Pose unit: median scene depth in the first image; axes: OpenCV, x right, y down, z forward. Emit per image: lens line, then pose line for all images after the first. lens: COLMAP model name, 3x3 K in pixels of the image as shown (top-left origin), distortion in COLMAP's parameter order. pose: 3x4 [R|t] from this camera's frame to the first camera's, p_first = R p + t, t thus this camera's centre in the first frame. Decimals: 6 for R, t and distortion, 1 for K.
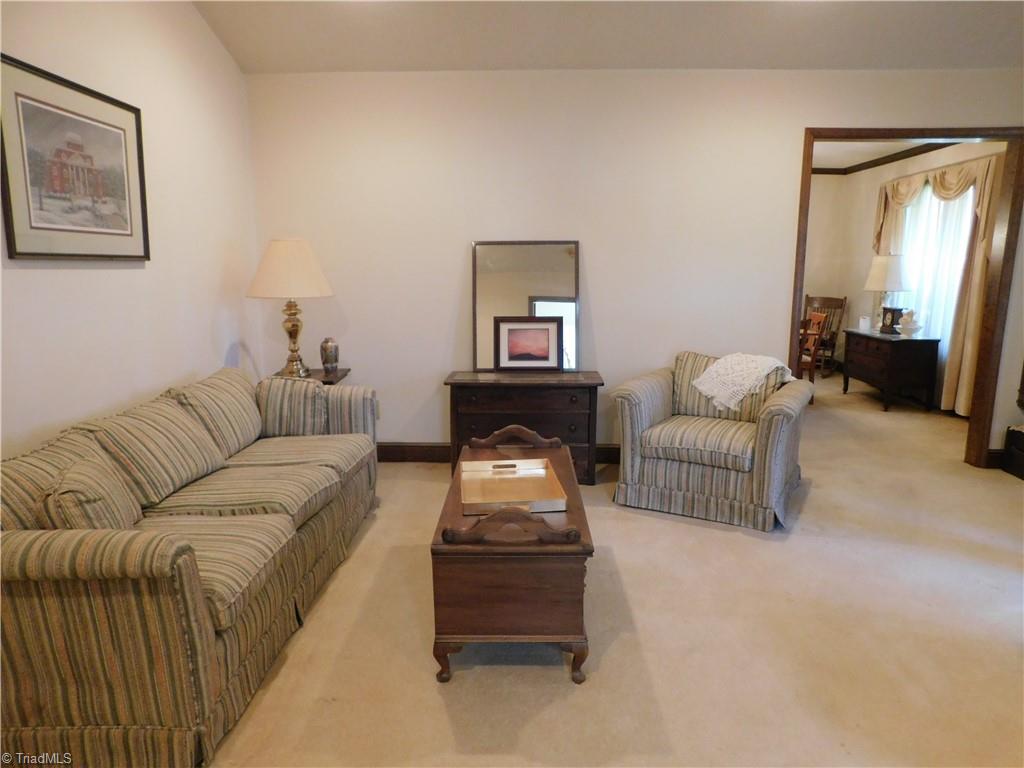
lens RADIAL K [[667.3, 0, 512.0], [0, 667.3, 384.0], [0, 0, 1]] dist [-0.067619, 0.051757]
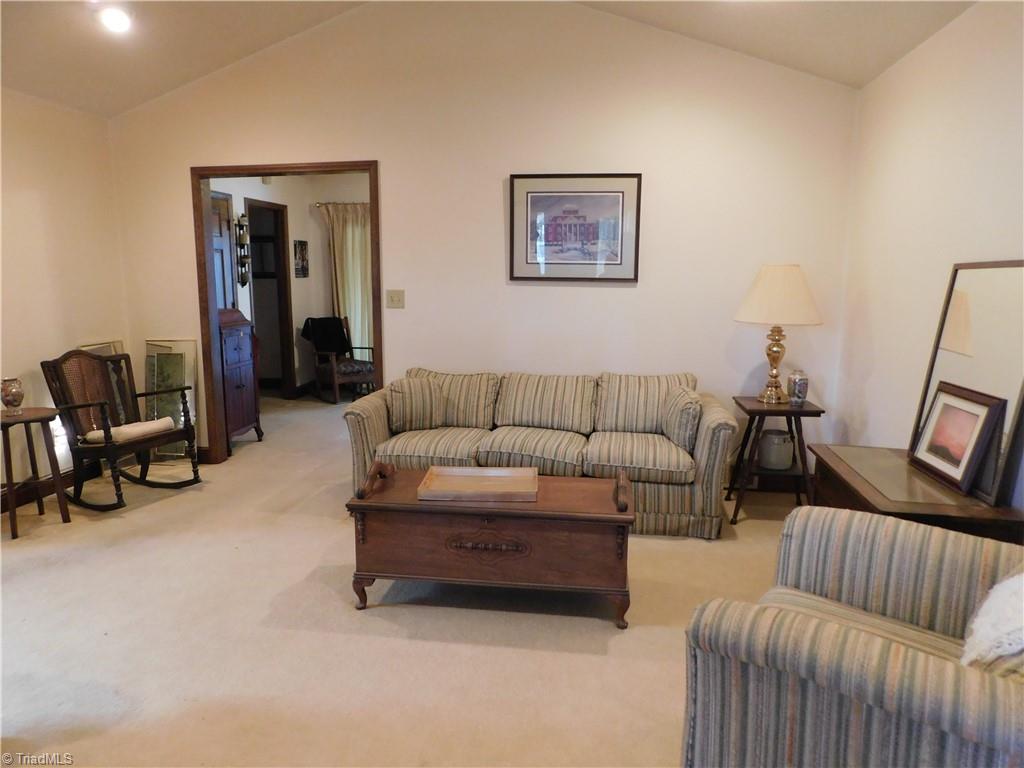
lens RADIAL K [[667.3, 0, 512.0], [0, 667.3, 384.0], [0, 0, 1]] dist [-0.067619, 0.051757]
pose [[-0.114567, 0.162002, -0.980117, 0.990240], [-0.186562, 0.965551, 0.181402, -0.210509], [0.975740, 0.203635, -0.080397, 1.018660]]
